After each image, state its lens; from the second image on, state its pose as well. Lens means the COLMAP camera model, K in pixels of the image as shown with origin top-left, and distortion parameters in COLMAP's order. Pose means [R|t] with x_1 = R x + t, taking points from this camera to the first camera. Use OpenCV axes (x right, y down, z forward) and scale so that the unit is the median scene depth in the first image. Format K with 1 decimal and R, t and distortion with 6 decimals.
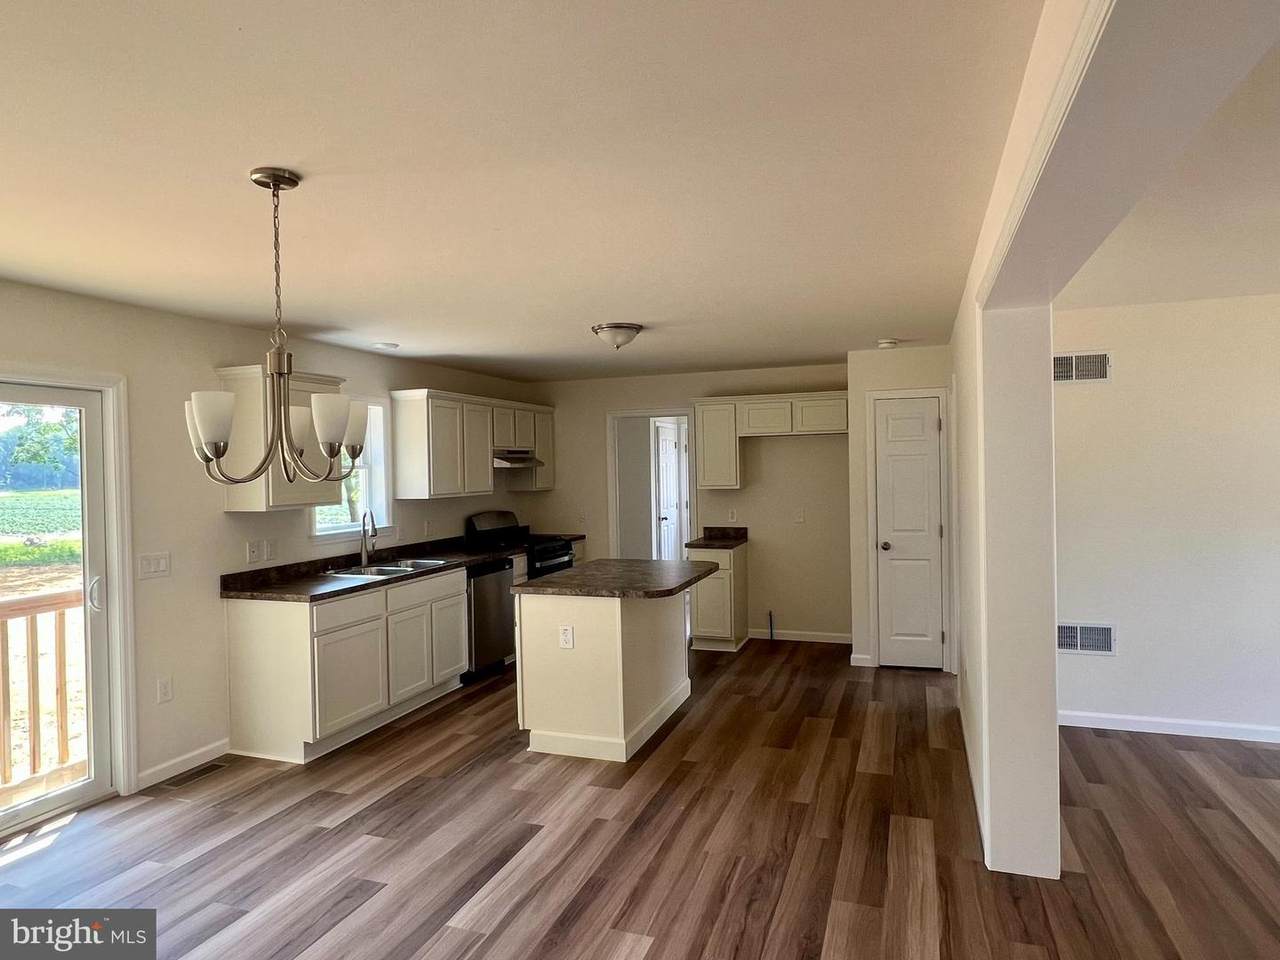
lens RADIAL K [[760.6, 0, 640.0], [0, 760.6, 480.0], [0, 0, 1]] dist [-0.003132, -0.001615]
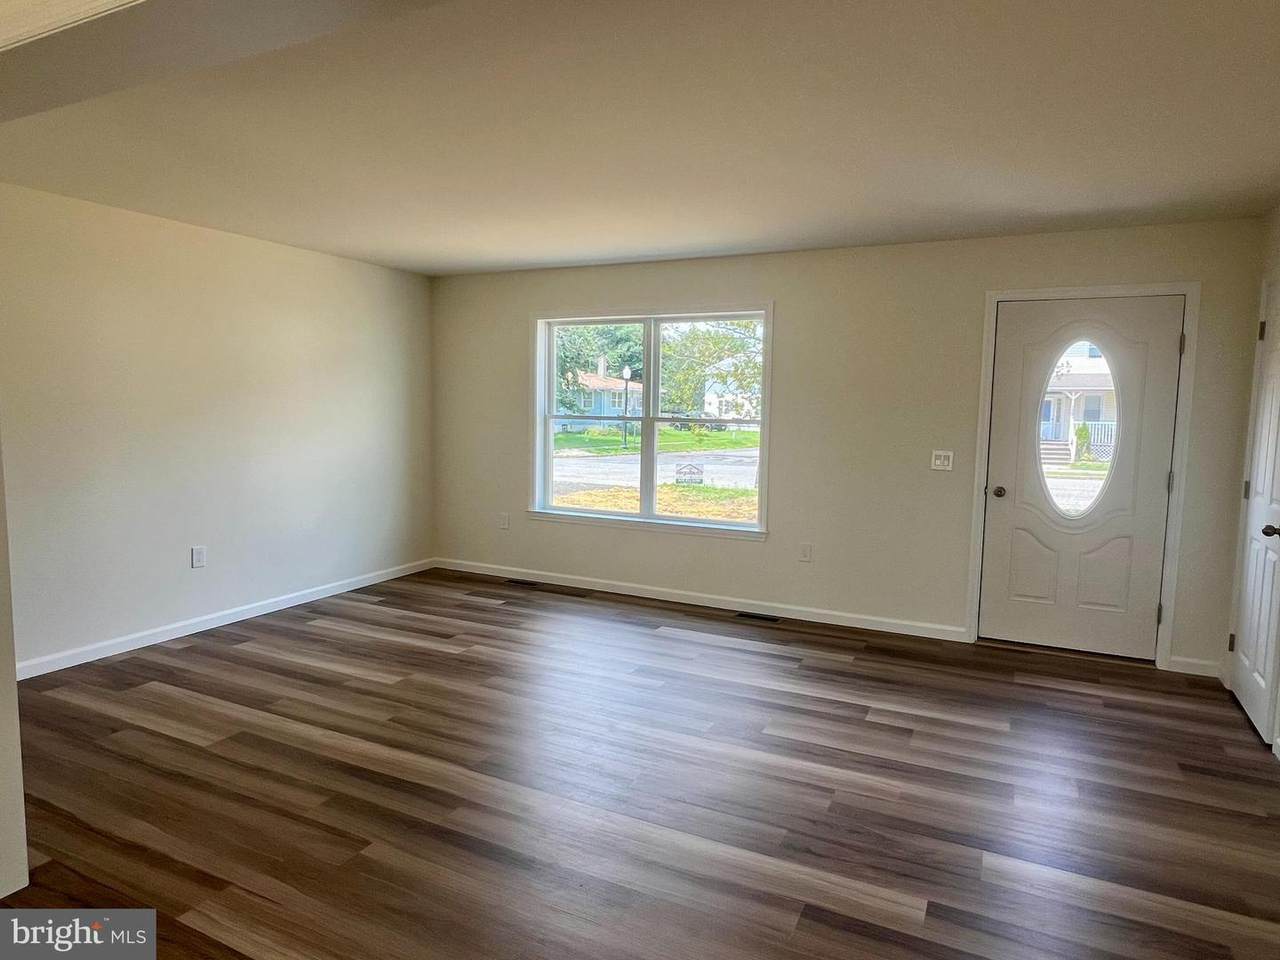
lens RADIAL K [[760.6, 0, 640.0], [0, 760.6, 480.0], [0, 0, 1]] dist [-0.003132, -0.001615]
pose [[0.107455, -0.077032, 0.991221, -0.082693], [-0.006690, 0.996915, 0.078200, 0.028483], [-0.994187, -0.015034, 0.106608, 0.192887]]
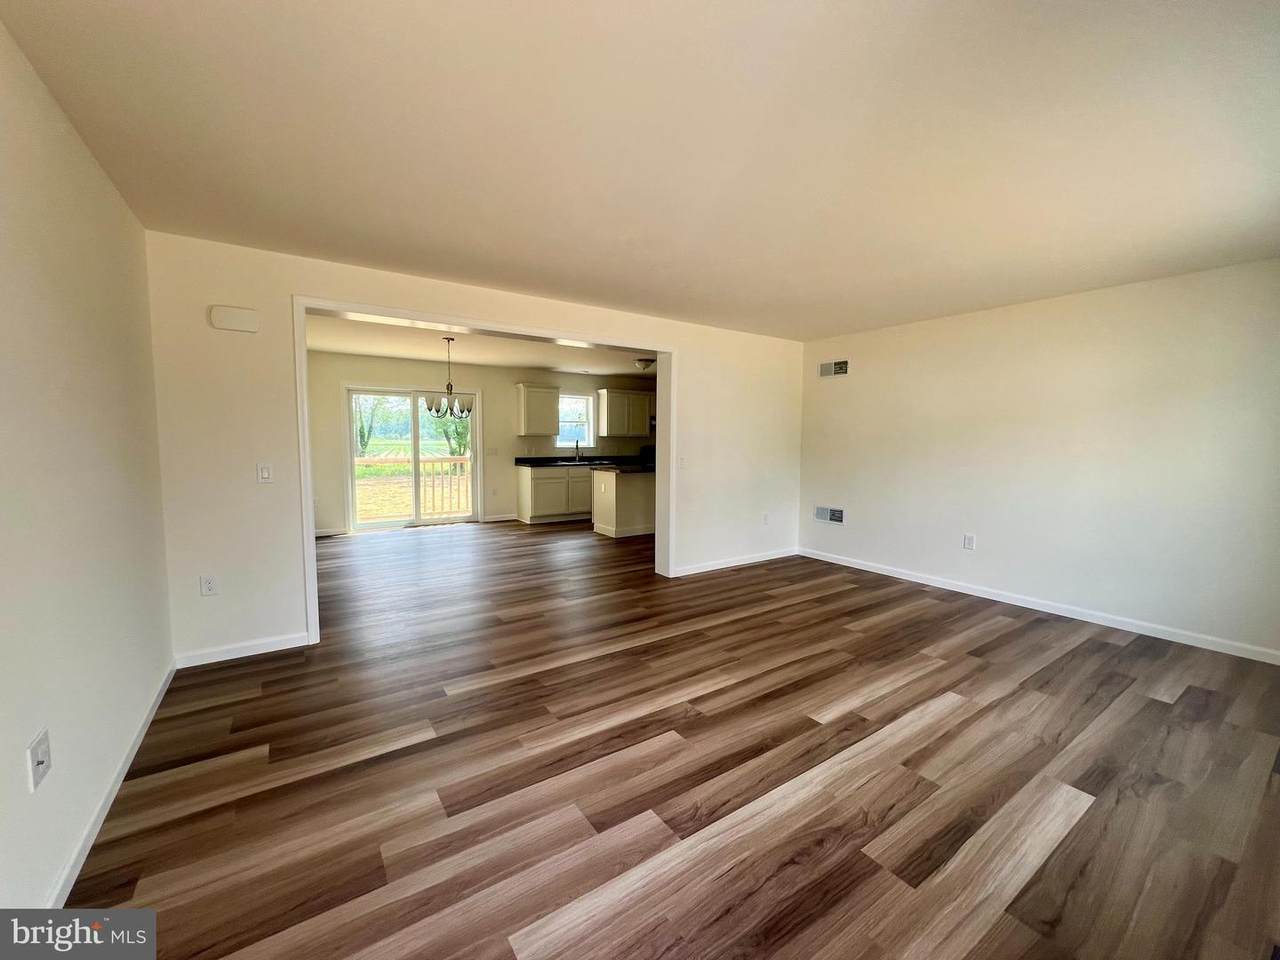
lens RADIAL K [[515.3, 0, 640.0], [0, 515.3, 480.0], [0, 0, 1]] dist [0.000796, 0.000115]
pose [[0.814481, 0.073455, -0.575521, 0.961256], [-0.032468, 0.996169, 0.081194, 0.036163], [0.579281, -0.047445, 0.813746, -0.313746]]
